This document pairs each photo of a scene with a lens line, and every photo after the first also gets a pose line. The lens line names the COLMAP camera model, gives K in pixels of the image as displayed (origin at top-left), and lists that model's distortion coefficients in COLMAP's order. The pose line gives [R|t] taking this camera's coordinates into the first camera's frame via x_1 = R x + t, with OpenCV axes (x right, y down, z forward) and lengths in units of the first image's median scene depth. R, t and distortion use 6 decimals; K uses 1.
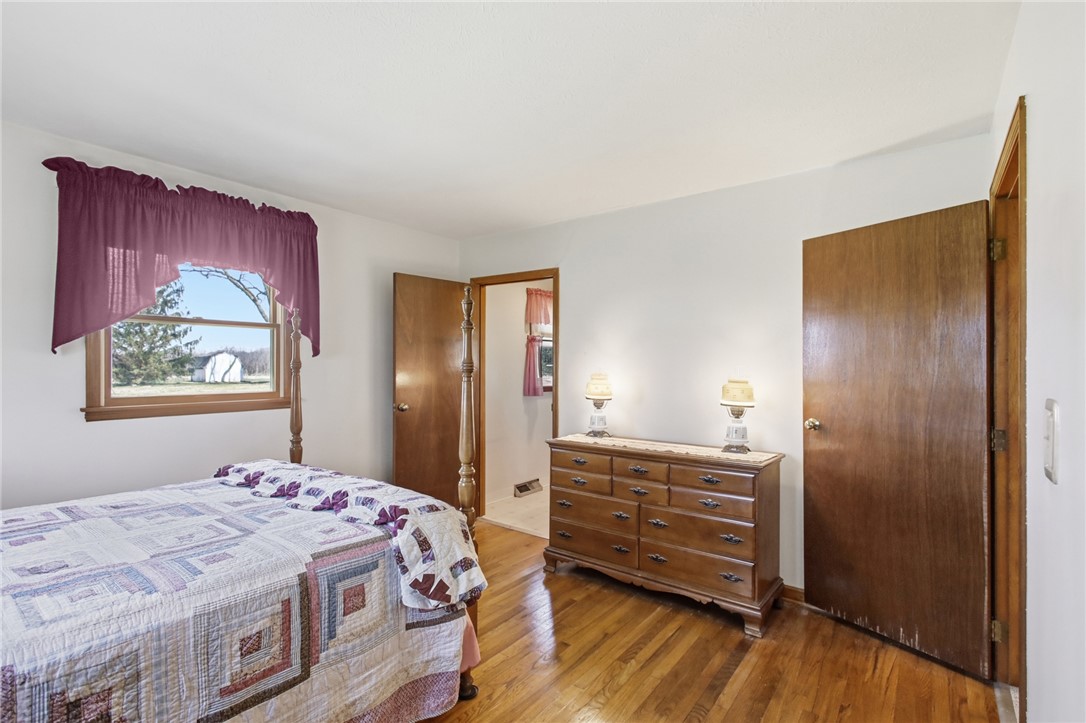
lens RADIAL K [[507.2, 0, 540.6], [0, 507.2, 358.5], [0, 0, 1]] dist [-0.000898, 0.001437]
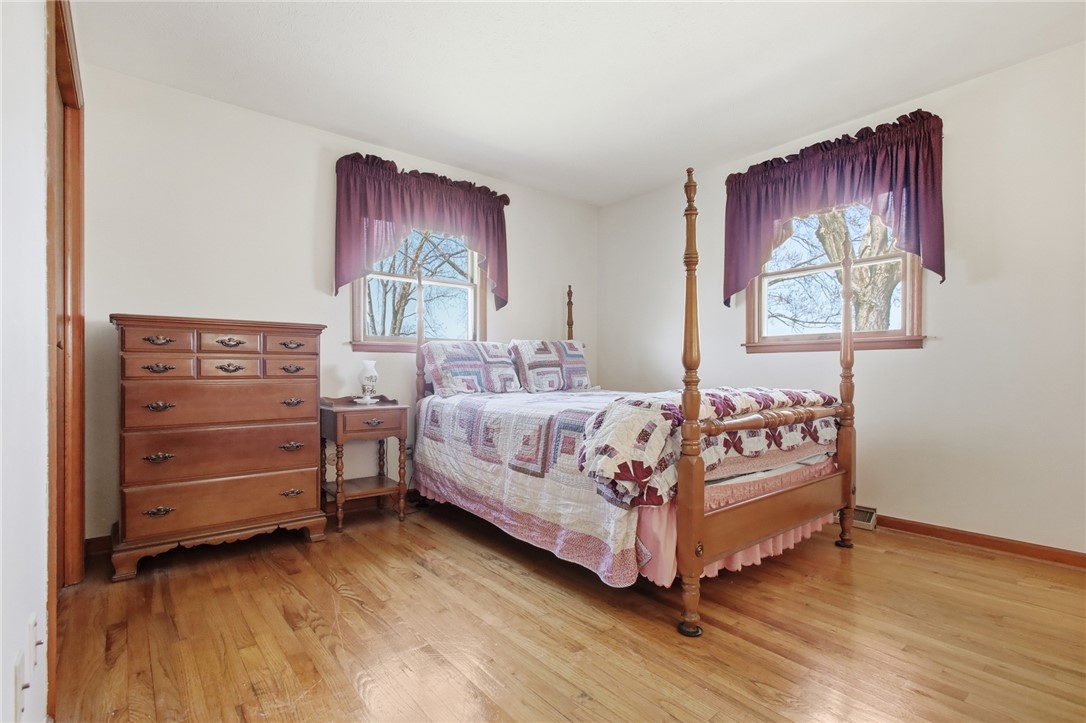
lens RADIAL K [[507.2, 0, 545.4], [0, 507.2, 366.4], [0, 0, 1]] dist [-0.000898, 0.001437]
pose [[-0.221662, -0.004134, -0.975115, 1.023485], [0.014074, 0.999873, -0.007439, 0.272581], [0.975022, -0.015373, -0.221576, 1.275021]]
